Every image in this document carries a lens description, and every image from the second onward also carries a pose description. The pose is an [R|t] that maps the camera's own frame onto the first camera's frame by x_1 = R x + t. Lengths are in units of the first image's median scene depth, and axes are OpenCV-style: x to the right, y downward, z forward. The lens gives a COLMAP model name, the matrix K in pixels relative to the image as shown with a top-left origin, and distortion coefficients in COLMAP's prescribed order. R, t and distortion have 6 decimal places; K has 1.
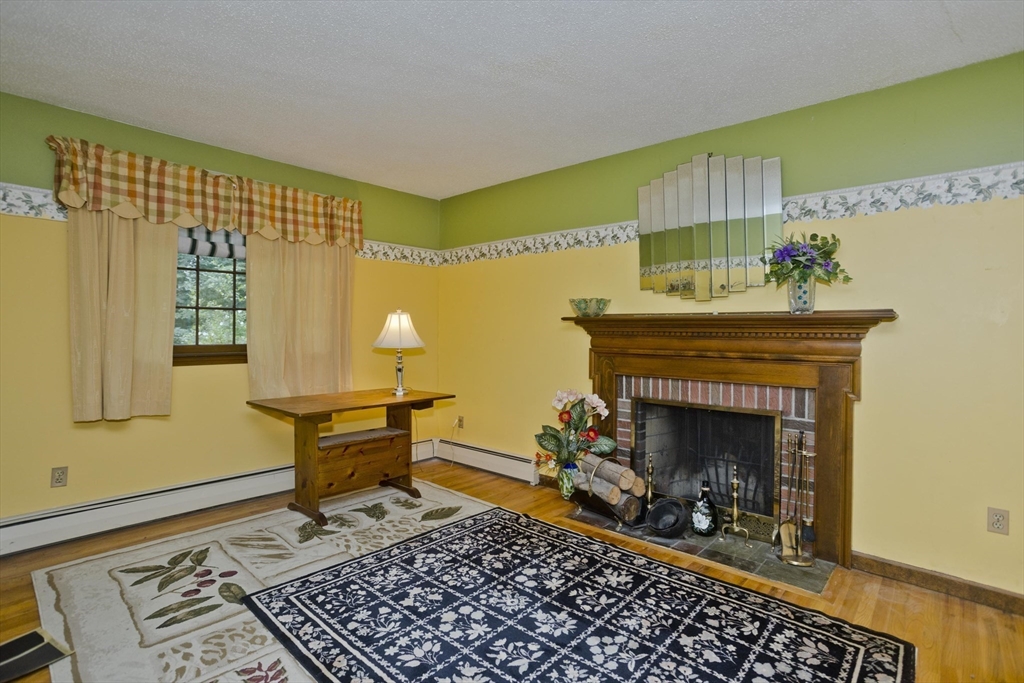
lens RADIAL K [[496.7, 0, 512.6], [0, 496.7, 339.0], [0, 0, 1]] dist [-0.049490, 0.034116]
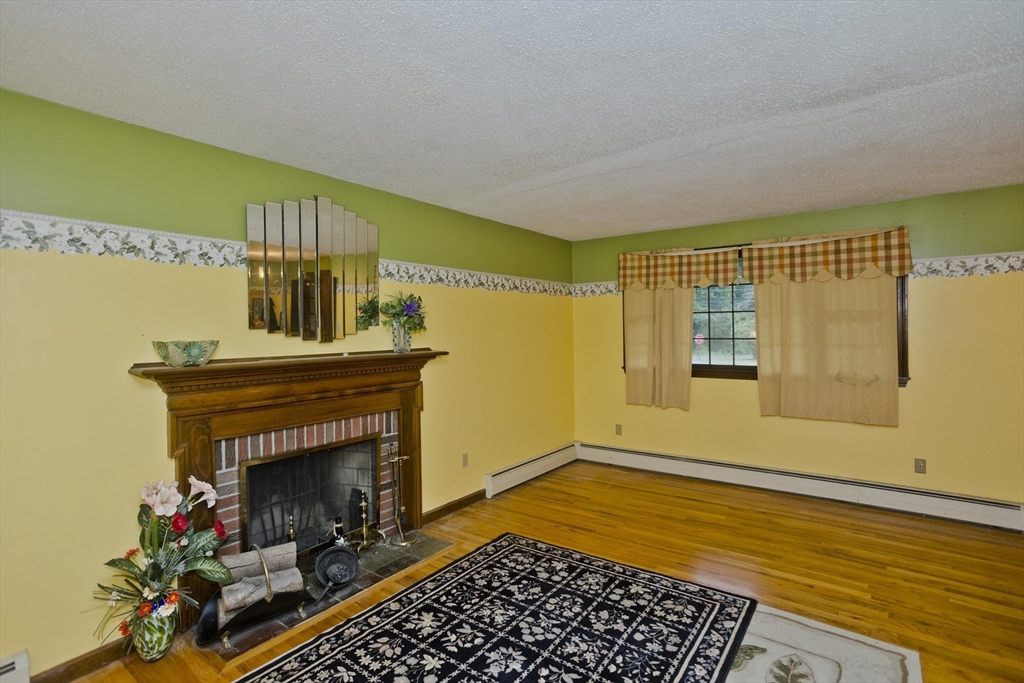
lens RADIAL K [[496.7, 0, 512.6], [0, 496.7, 339.0], [0, 0, 1]] dist [-0.049490, 0.034116]
pose [[-0.106726, -0.024396, 0.993989, -0.851883], [0.021308, 0.999413, 0.026817, -0.133119], [-0.994060, 0.024042, -0.106143, 0.958187]]
